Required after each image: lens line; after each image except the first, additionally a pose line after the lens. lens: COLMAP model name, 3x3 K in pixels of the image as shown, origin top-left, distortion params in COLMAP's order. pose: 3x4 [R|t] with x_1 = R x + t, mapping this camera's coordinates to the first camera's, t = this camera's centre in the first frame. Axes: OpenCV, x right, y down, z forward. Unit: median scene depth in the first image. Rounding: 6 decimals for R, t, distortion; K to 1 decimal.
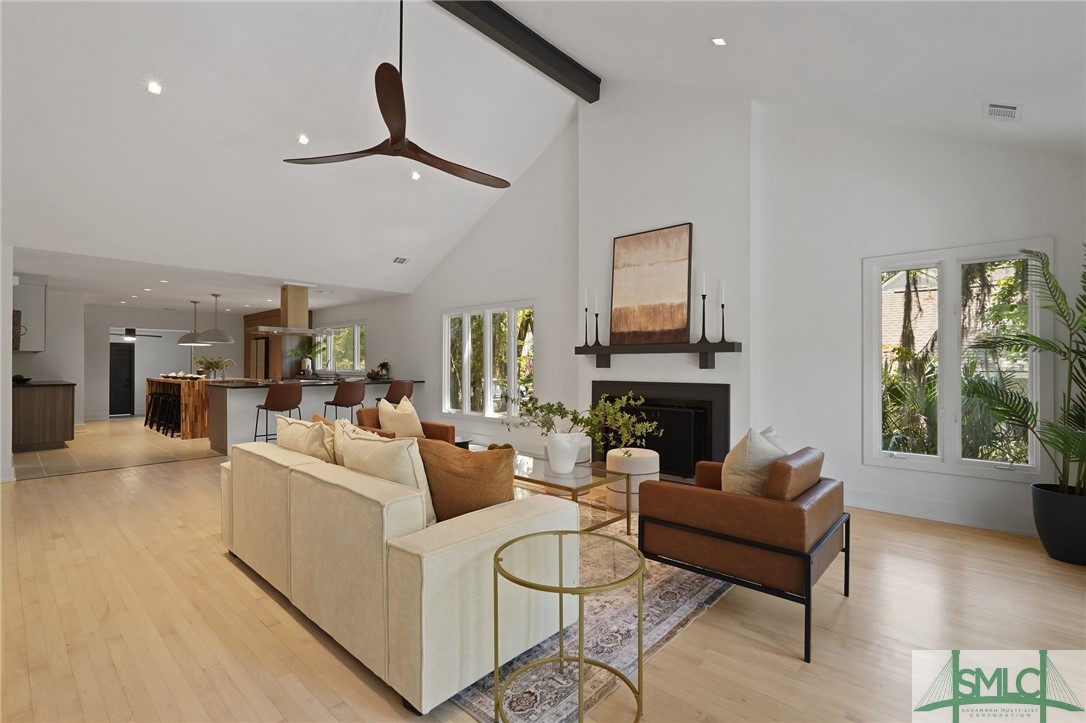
lens RADIAL K [[496.1, 0, 540.7], [0, 496.1, 363.7], [0, 0, 1]] dist [0.001052, 0.000430]
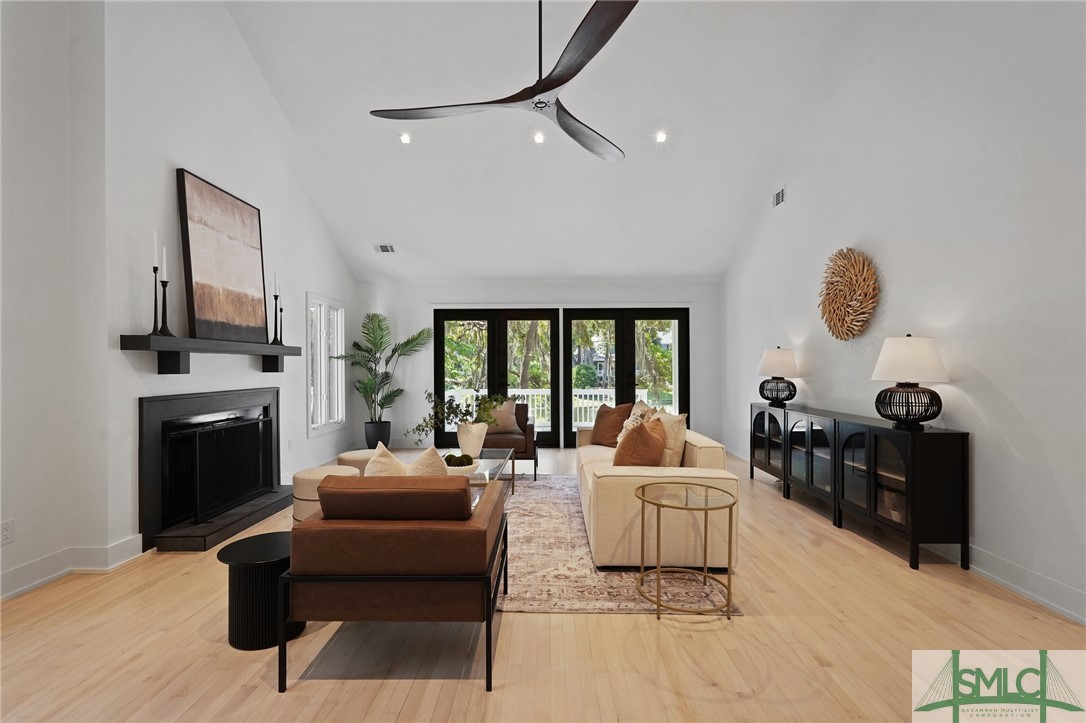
lens RADIAL K [[496.1, 0, 540.7], [0, 496.1, 363.7], [0, 0, 1]] dist [0.001052, 0.000430]
pose [[-0.665766, 0.005798, 0.746138, -0.661712], [0.003619, 0.999983, -0.004541, -0.000220], [-0.746152, -0.000323, -0.665776, 1.143327]]
